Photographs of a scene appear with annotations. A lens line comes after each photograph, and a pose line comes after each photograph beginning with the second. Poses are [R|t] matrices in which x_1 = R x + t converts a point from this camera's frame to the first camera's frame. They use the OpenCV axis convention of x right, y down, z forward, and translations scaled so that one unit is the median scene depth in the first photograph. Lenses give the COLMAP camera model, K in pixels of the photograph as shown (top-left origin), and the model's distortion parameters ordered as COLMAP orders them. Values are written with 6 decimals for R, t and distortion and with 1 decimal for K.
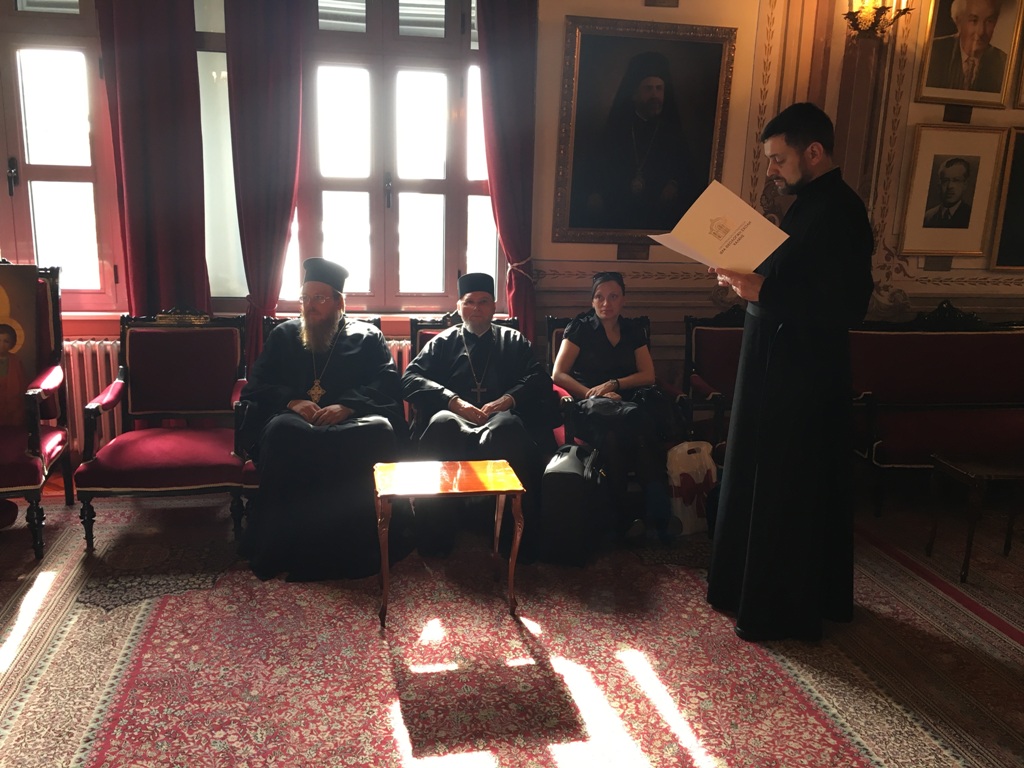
lens RADIAL K [[866.0, 0, 512.0], [0, 866.0, 384.0], [0, 0, 1]] dist [0.064486, -0.105784]
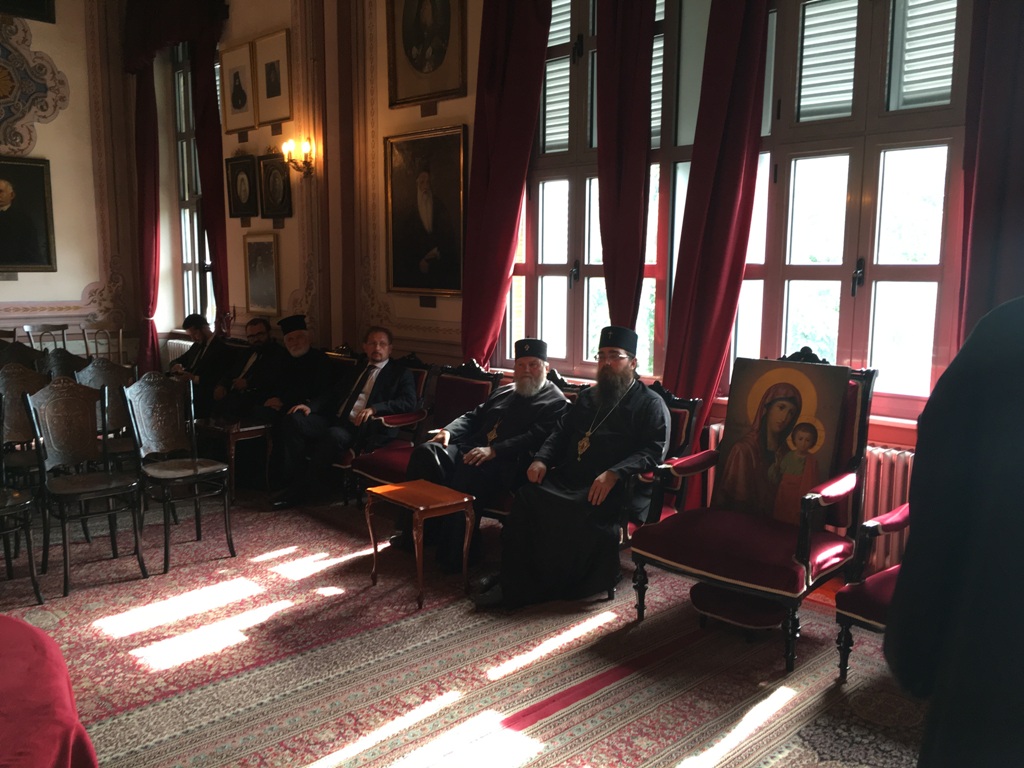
lens RADIAL K [[866.0, 0, 512.0], [0, 866.0, 384.0], [0, 0, 1]] dist [0.064486, -0.105784]
pose [[0.547221, 0.083469, -0.832816, 0.058279], [-0.176816, 0.984087, -0.017551, -0.036174], [0.818099, 0.156859, 0.553272, 0.174395]]
